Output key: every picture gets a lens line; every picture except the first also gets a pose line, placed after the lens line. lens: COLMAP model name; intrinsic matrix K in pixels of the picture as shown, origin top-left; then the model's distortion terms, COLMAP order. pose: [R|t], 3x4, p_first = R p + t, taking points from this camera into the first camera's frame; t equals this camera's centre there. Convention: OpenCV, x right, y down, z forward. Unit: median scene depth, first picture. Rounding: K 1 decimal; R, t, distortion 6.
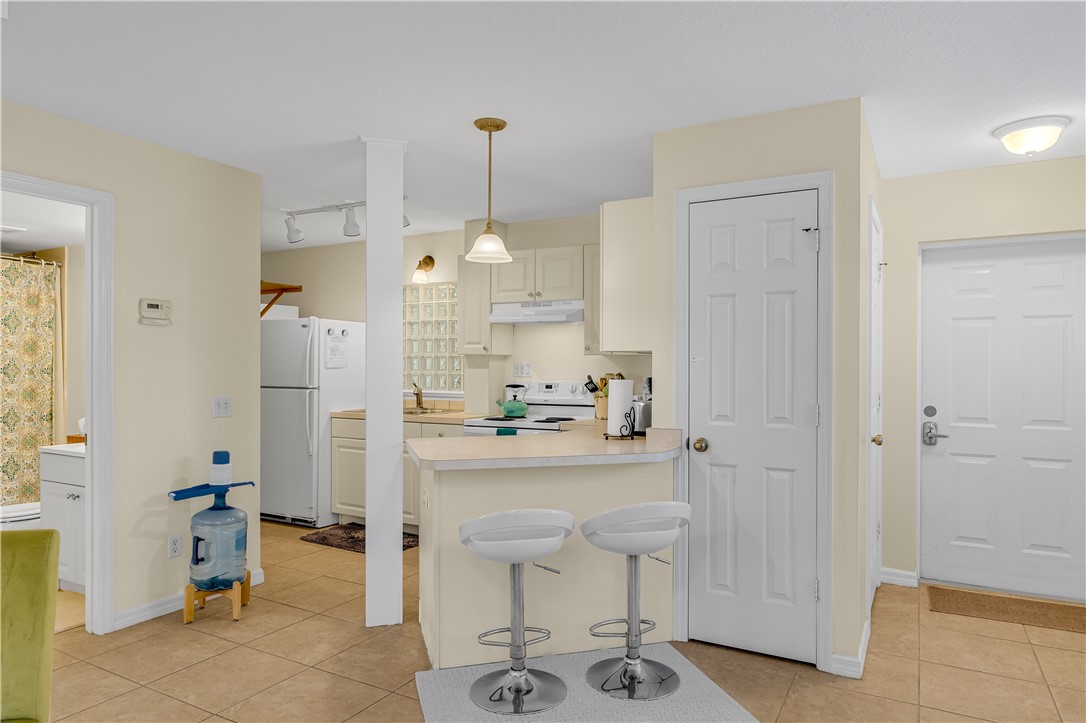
lens RADIAL K [[682.3, 0, 541.1], [0, 682.3, 369.2], [0, 0, 1]] dist [-0.001025, 0.000256]
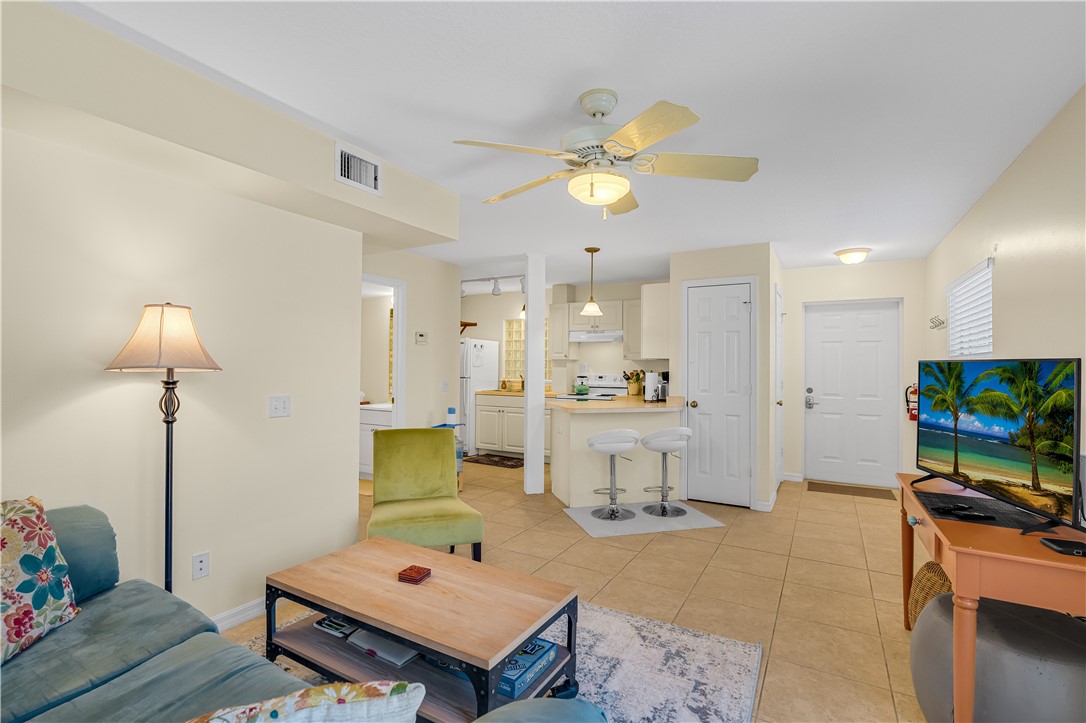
lens RADIAL K [[499.8, 0, 543.0], [0, 499.8, 361.5], [0, 0, 1]] dist [0.001953, 0.000187]
pose [[0.999968, 0.004436, -0.006633, -0.169958], [-0.004530, 0.999889, -0.014184, 0.003879], [0.006569, 0.014214, 0.999877, -0.415177]]
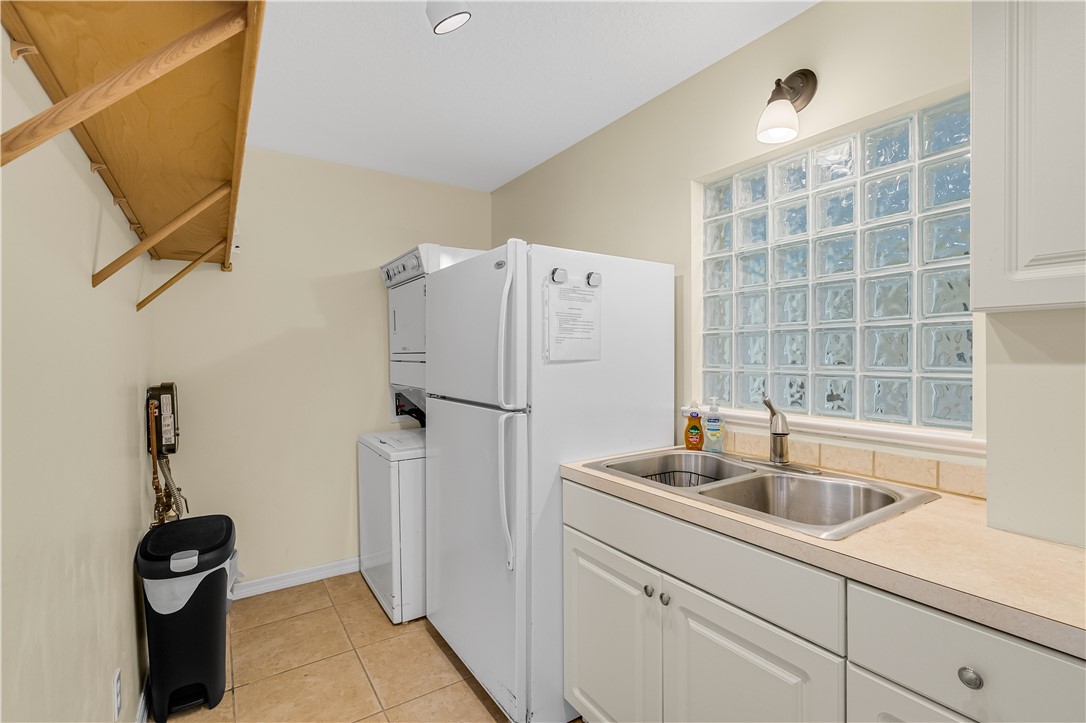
lens RADIAL K [[499.8, 0, 543.0], [0, 499.8, 361.5], [0, 0, 1]] dist [0.001953, 0.000187]
pose [[0.887995, -0.002735, -0.459845, -0.238616], [0.008273, 0.999915, 0.010029, -0.006649], [0.459778, -0.012710, 0.887943, 0.985982]]
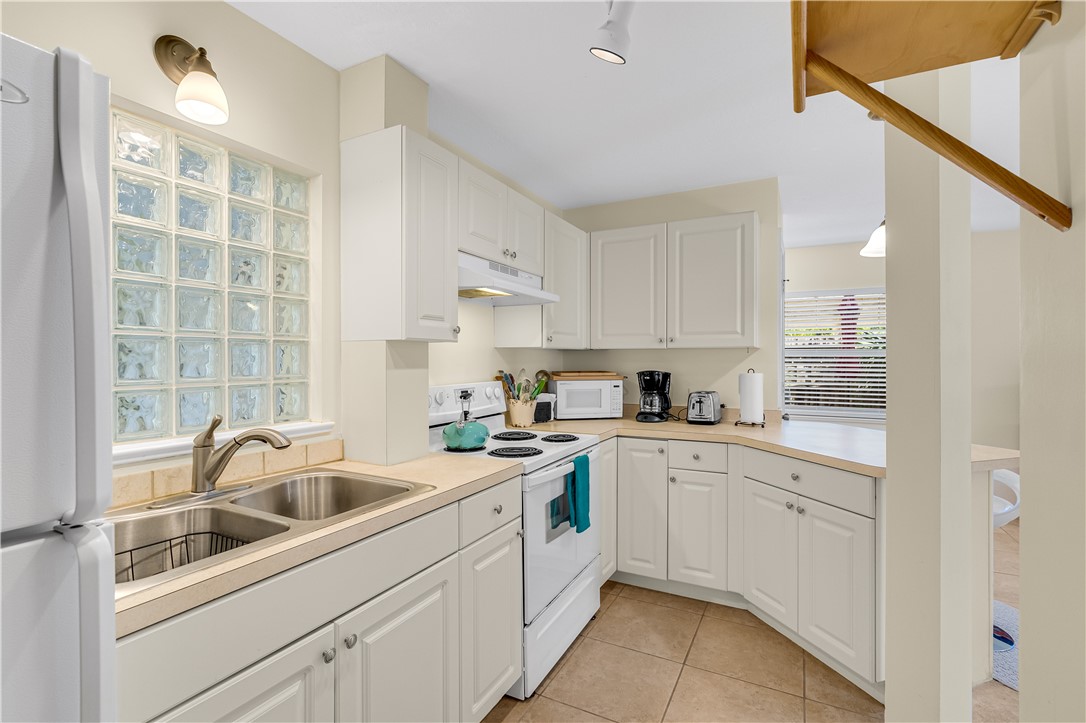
lens RADIAL K [[499.8, 0, 543.0], [0, 499.8, 361.5], [0, 0, 1]] dist [0.001953, 0.000187]
pose [[-0.035847, -0.006487, 0.999336, -0.607830], [0.005889, 0.999960, 0.006702, -0.010665], [-0.999340, 0.006126, -0.035807, 1.207529]]
